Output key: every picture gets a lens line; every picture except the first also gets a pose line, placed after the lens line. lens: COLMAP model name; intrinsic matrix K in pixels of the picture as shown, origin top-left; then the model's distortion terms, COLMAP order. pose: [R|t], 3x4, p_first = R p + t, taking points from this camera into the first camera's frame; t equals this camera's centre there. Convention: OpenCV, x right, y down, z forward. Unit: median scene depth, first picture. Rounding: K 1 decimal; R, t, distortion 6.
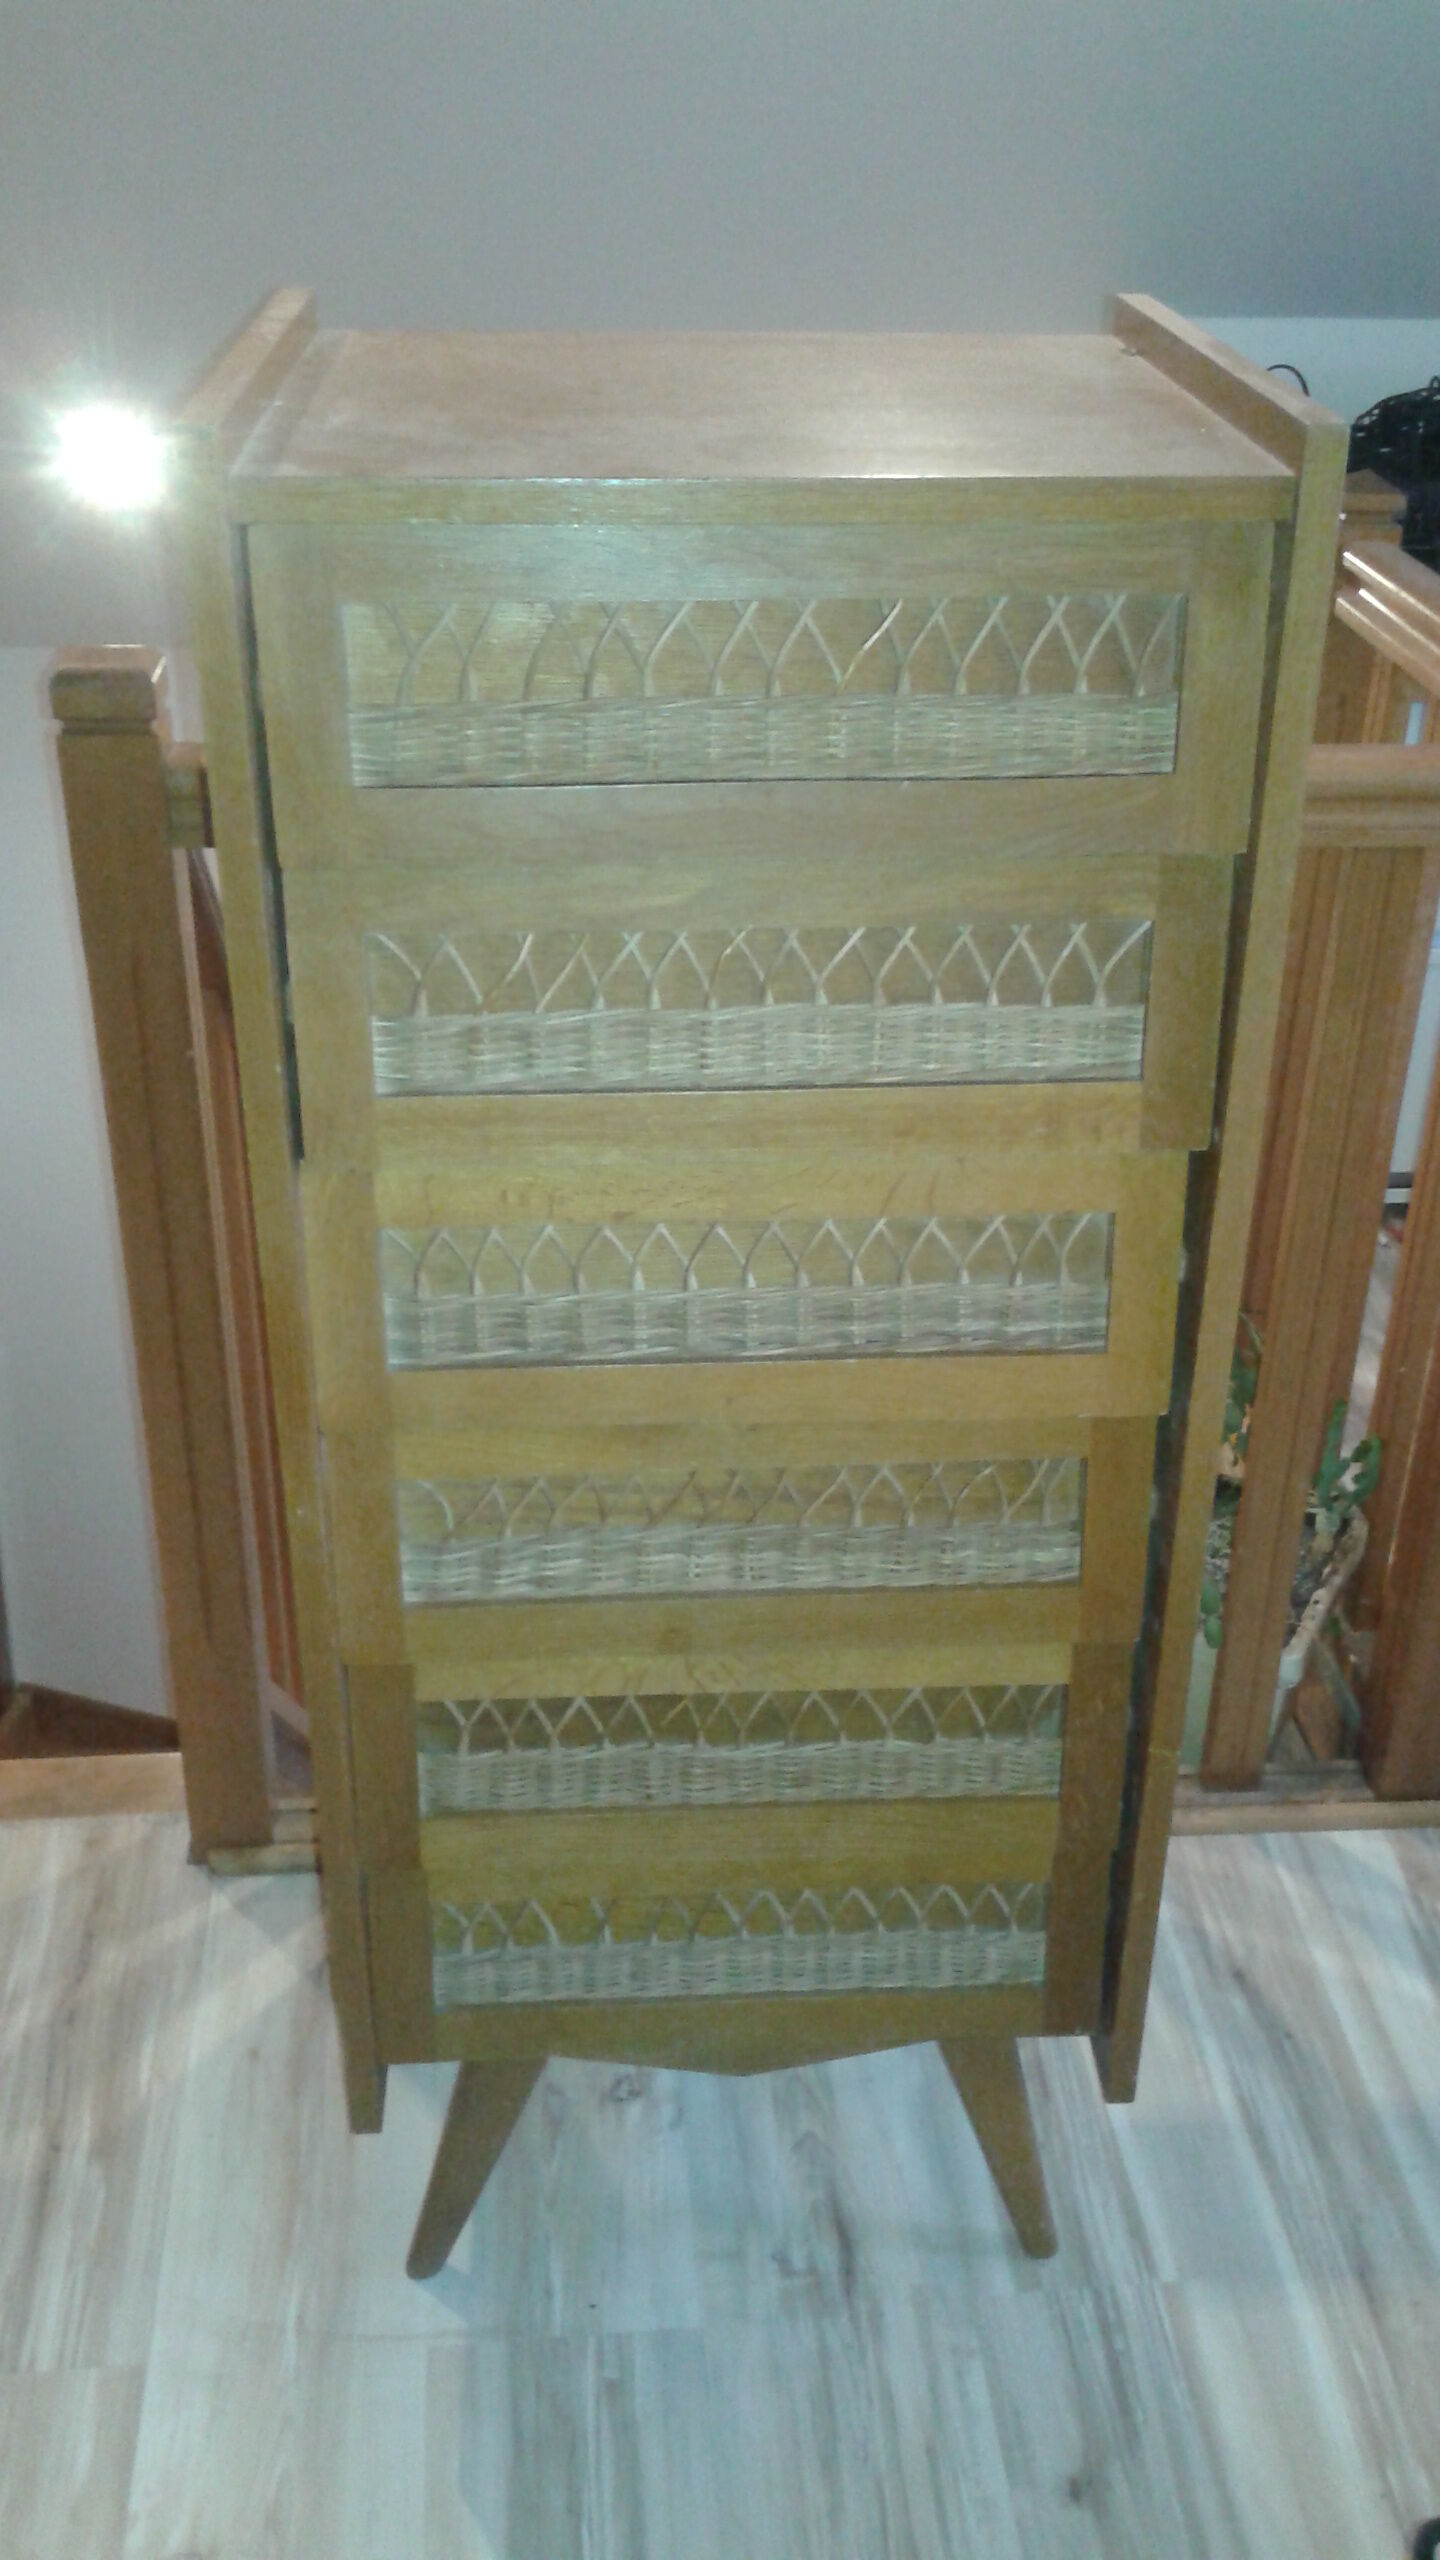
lens RADIAL K [[2396.9, 0, 720.0], [0, 2396.9, 1280.0], [0, 0, 1]] dist [0.086496, -0.174276]
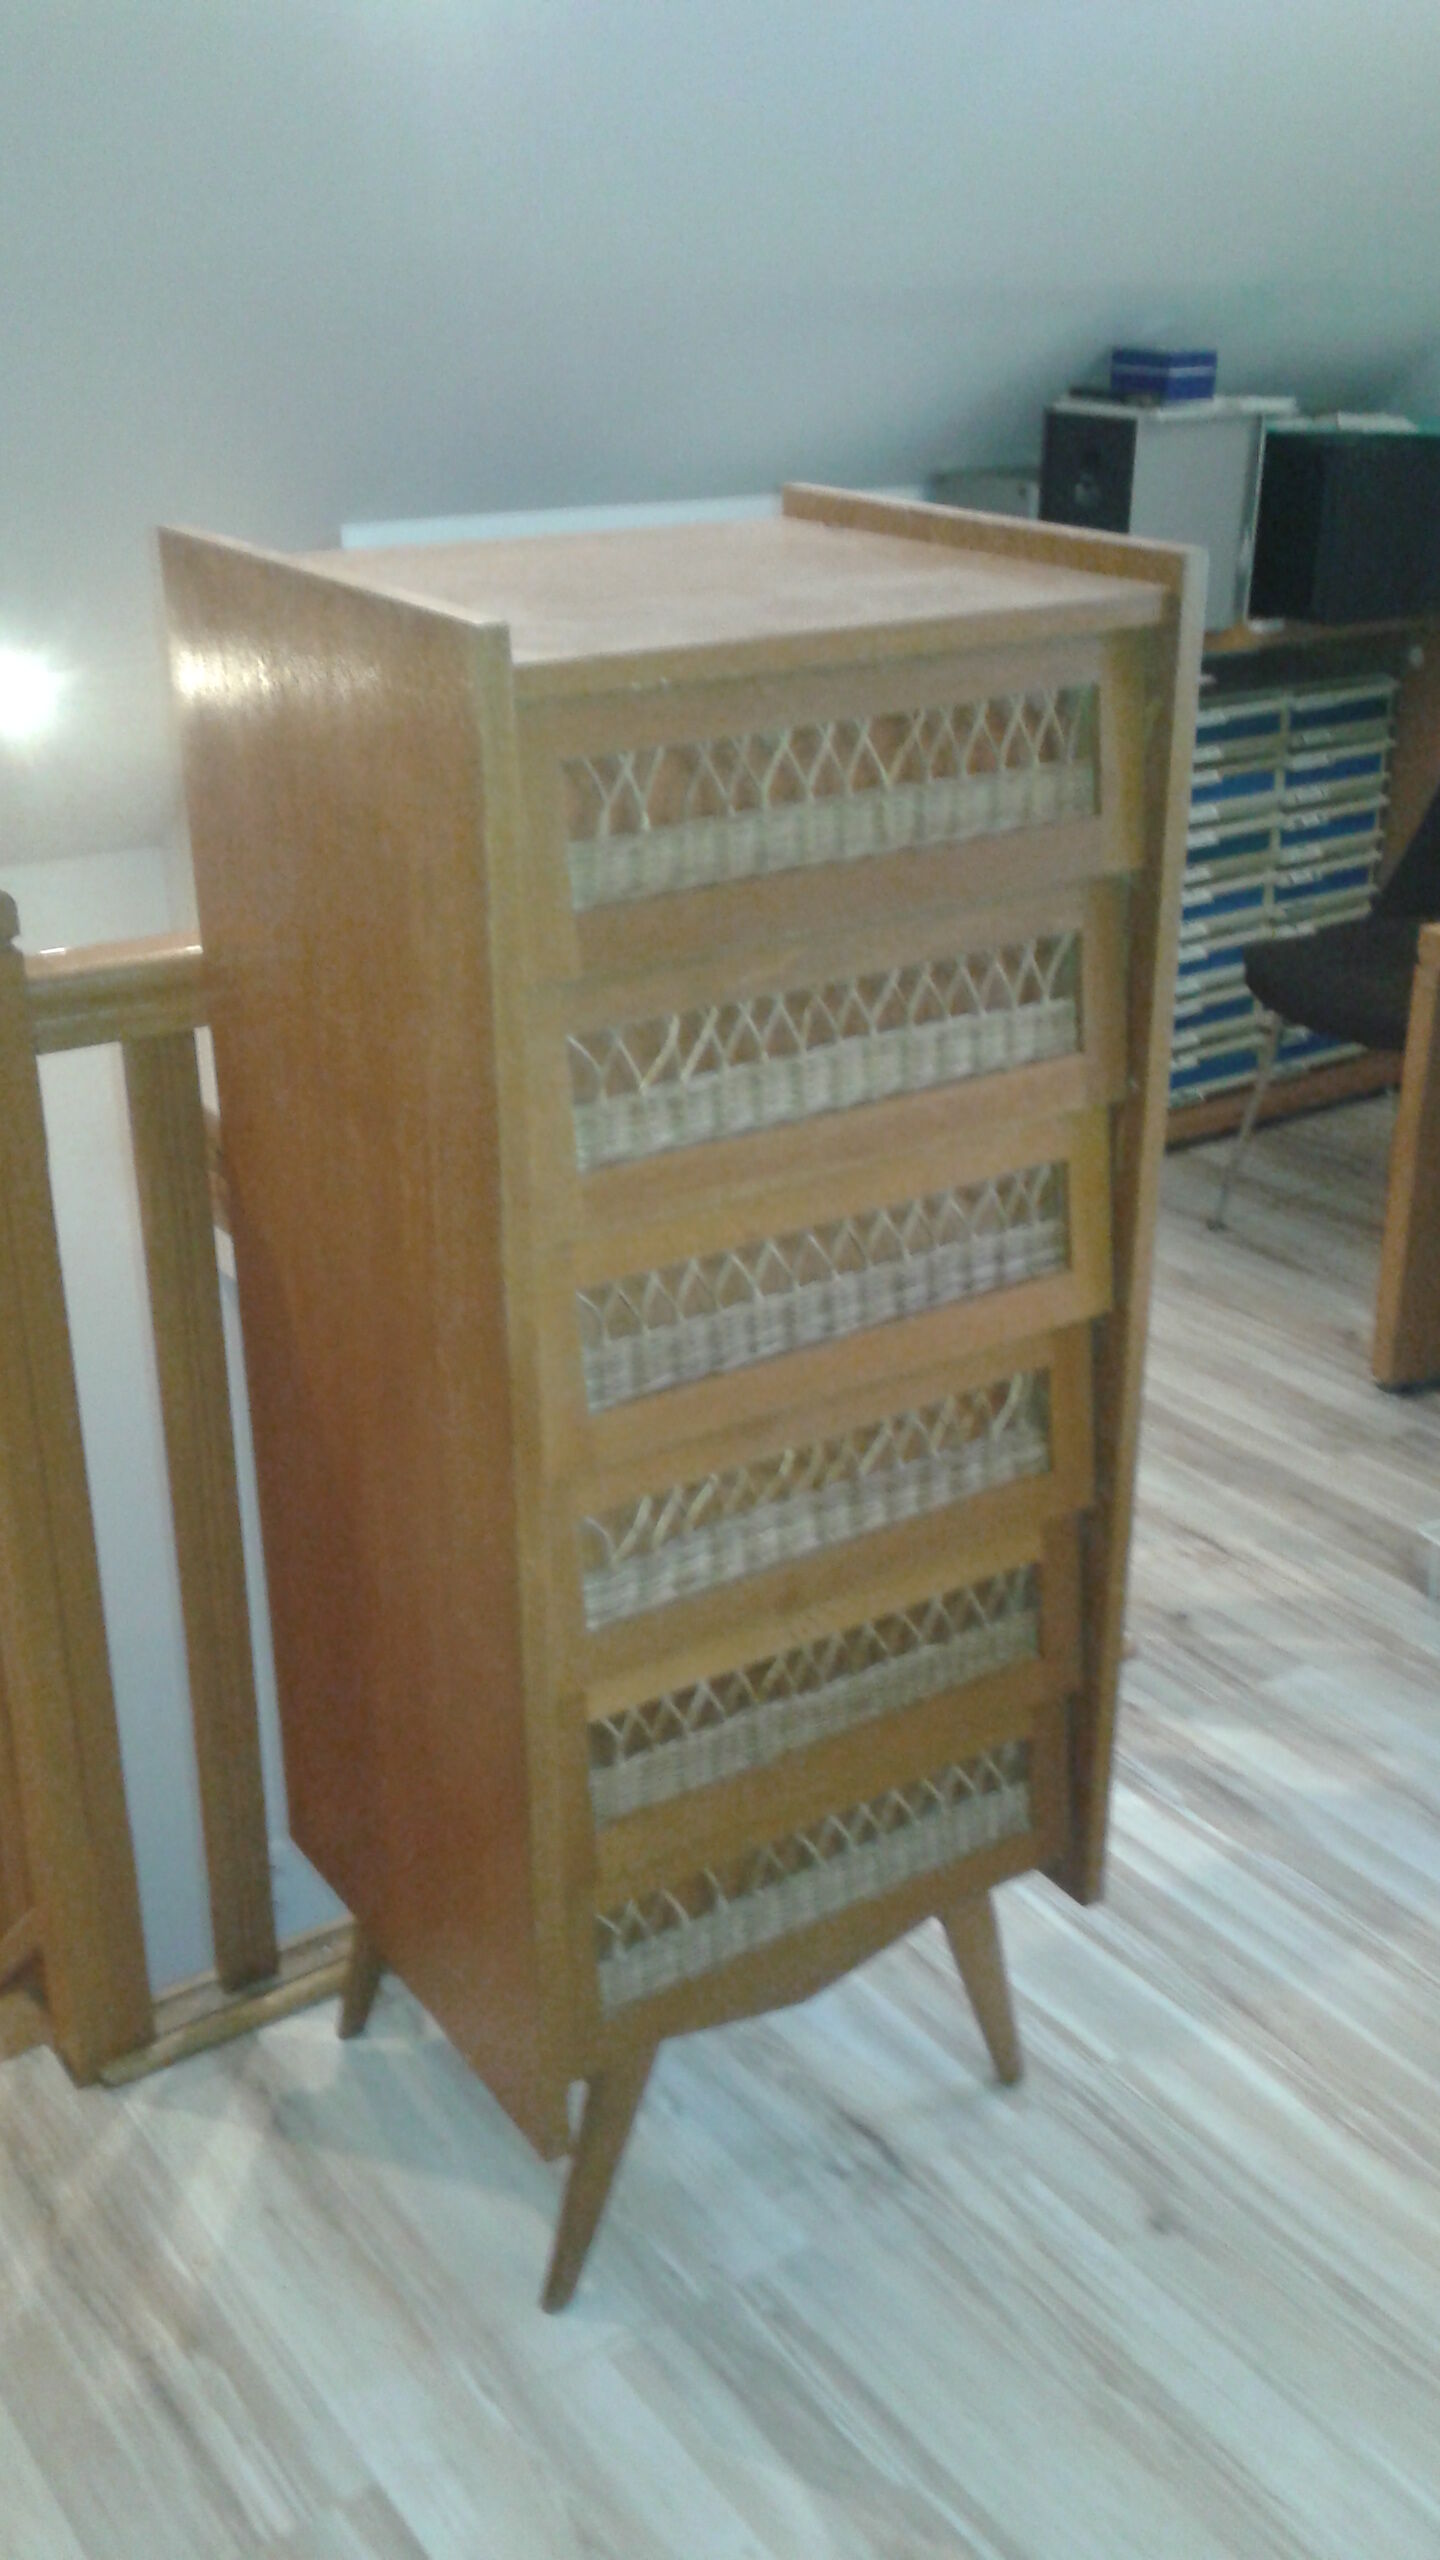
lens RADIAL K [[2352.5, 0, 710.3], [0, 2352.5, 1226.9], [0, 0, 1]] dist [0.064335, -0.156548]
pose [[0.871039, -0.206210, 0.445835, -0.504281], [0.252853, 0.966361, -0.047039, 0.015742], [-0.421137, 0.153703, 0.893878, -0.046083]]
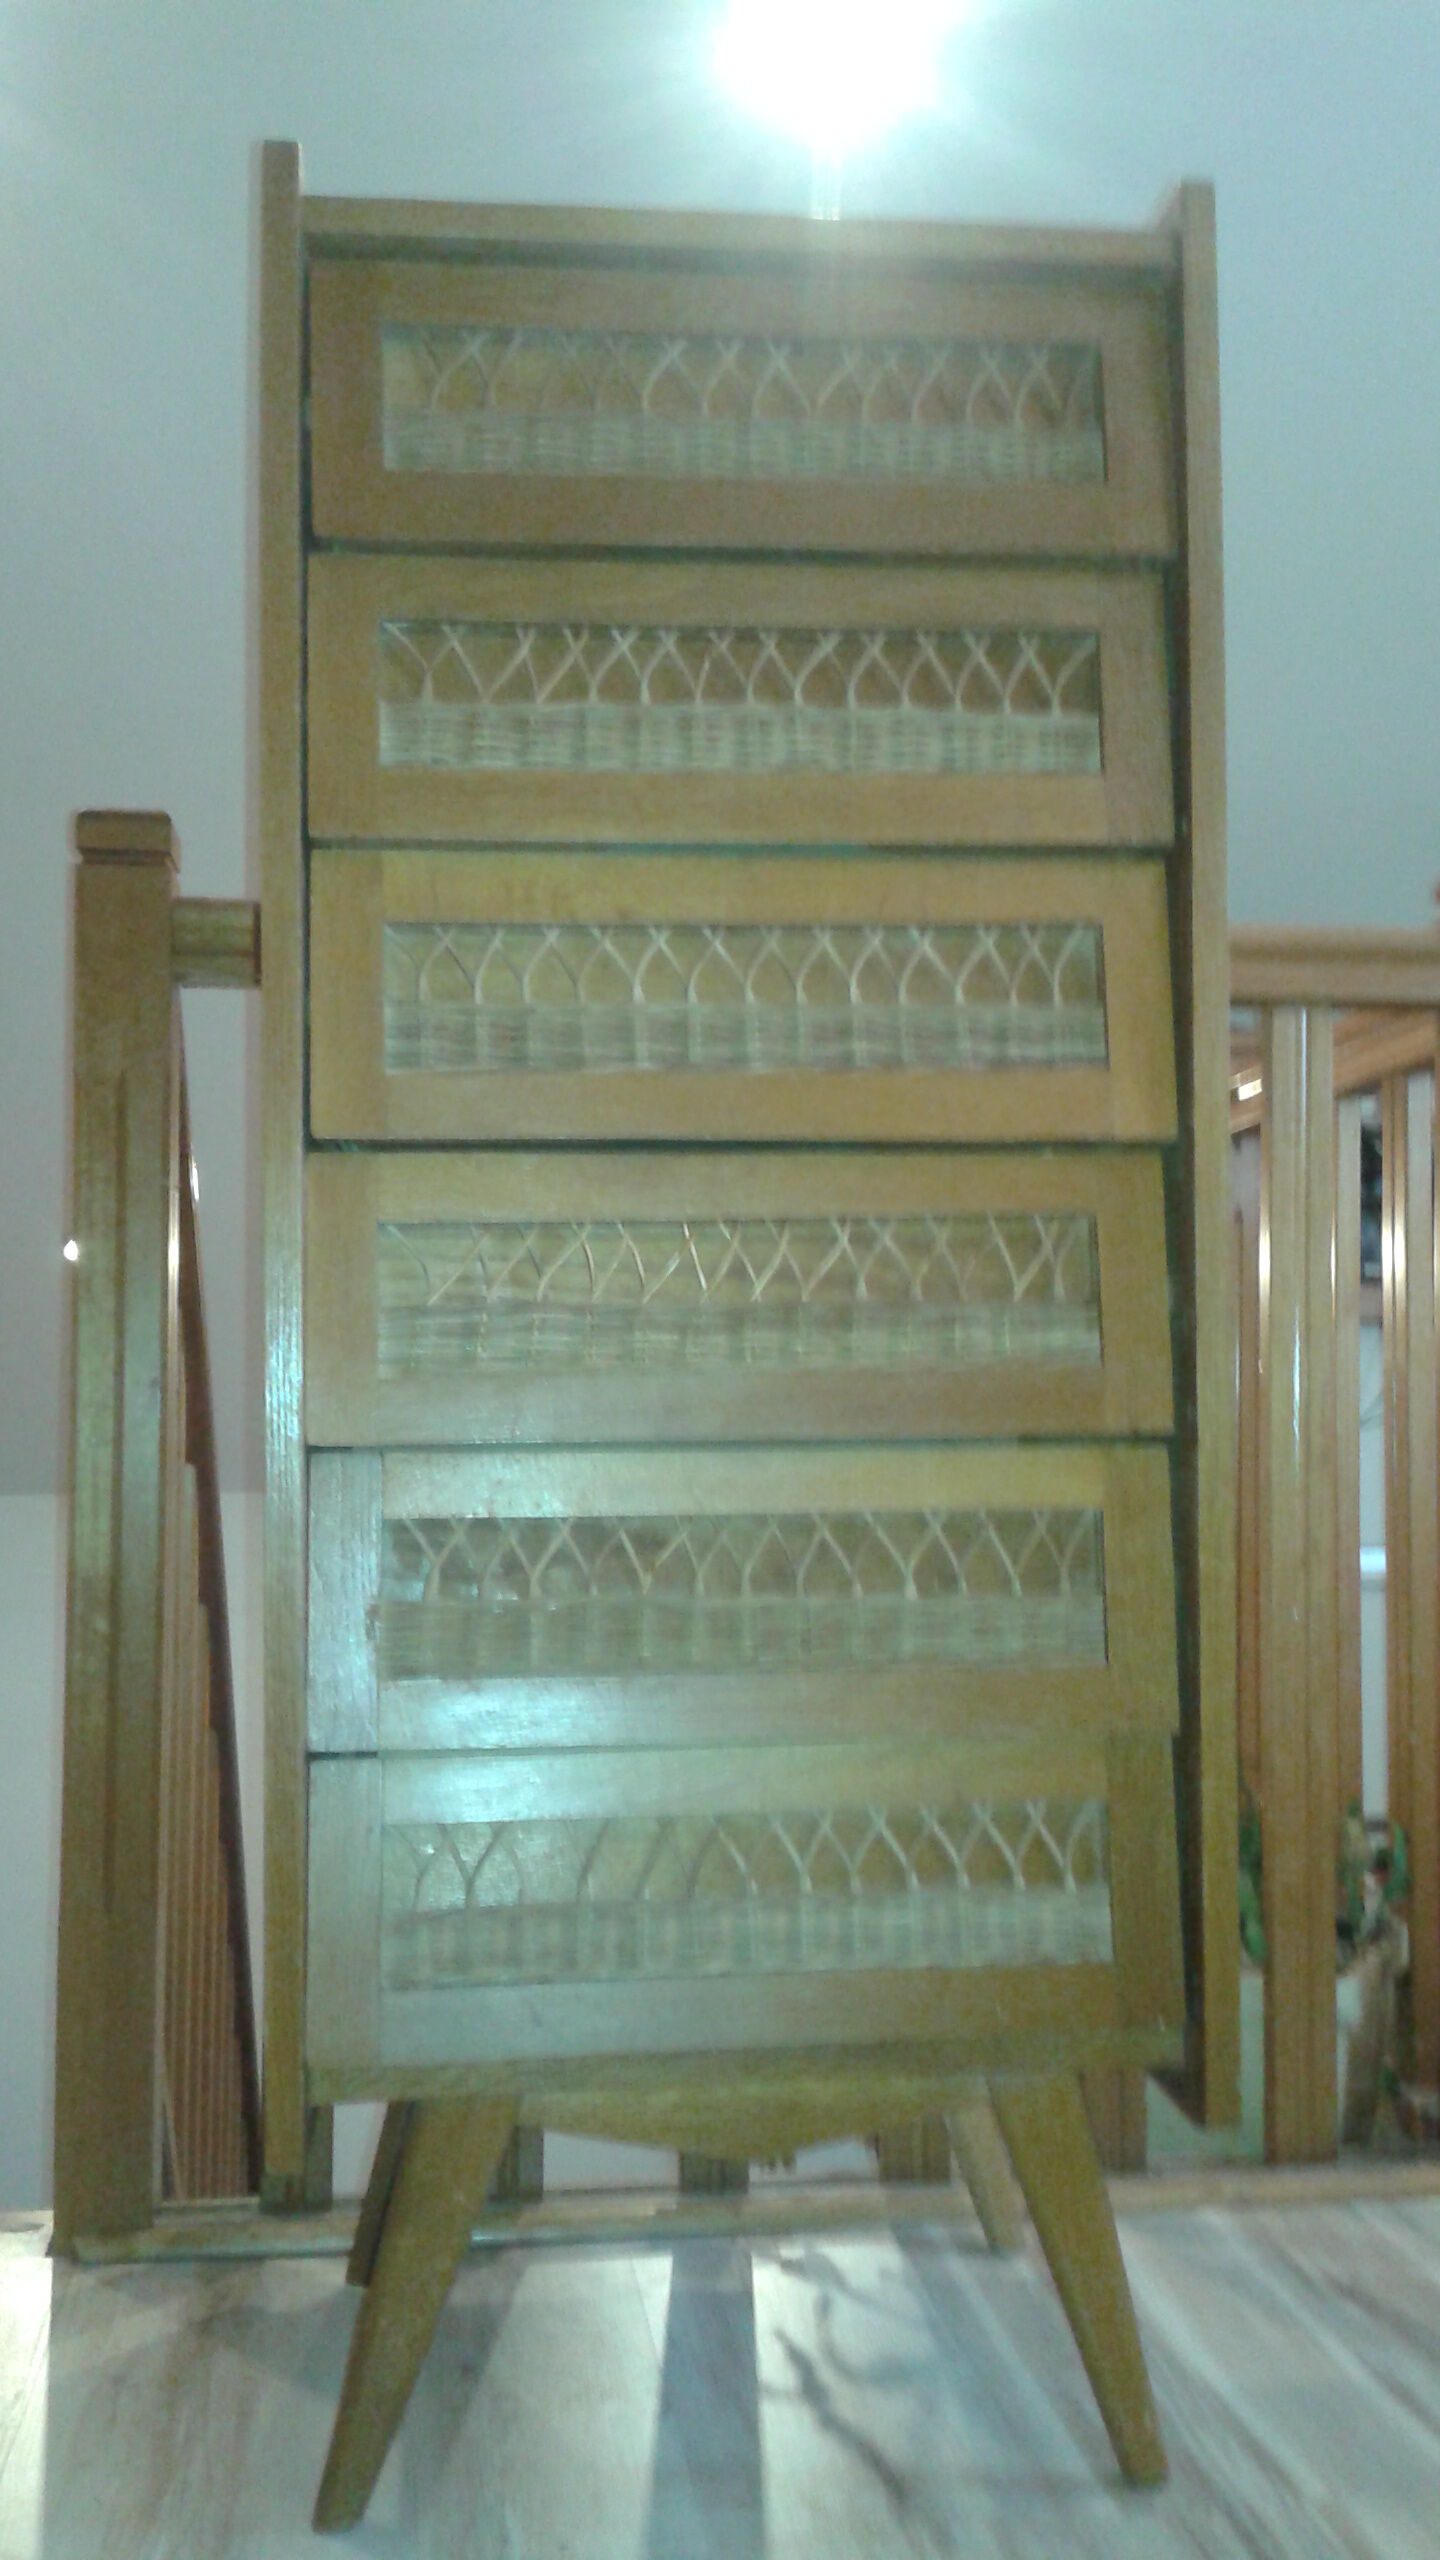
lens RADIAL K [[2352.5, 0, 710.3], [0, 2352.5, 1226.9], [0, 0, 1]] dist [0.064335, -0.156548]
pose [[0.999089, -0.011920, 0.040965, -0.036840], [0.031898, 0.846355, -0.531664, 0.537665], [-0.028333, 0.532486, 0.845964, 0.191893]]
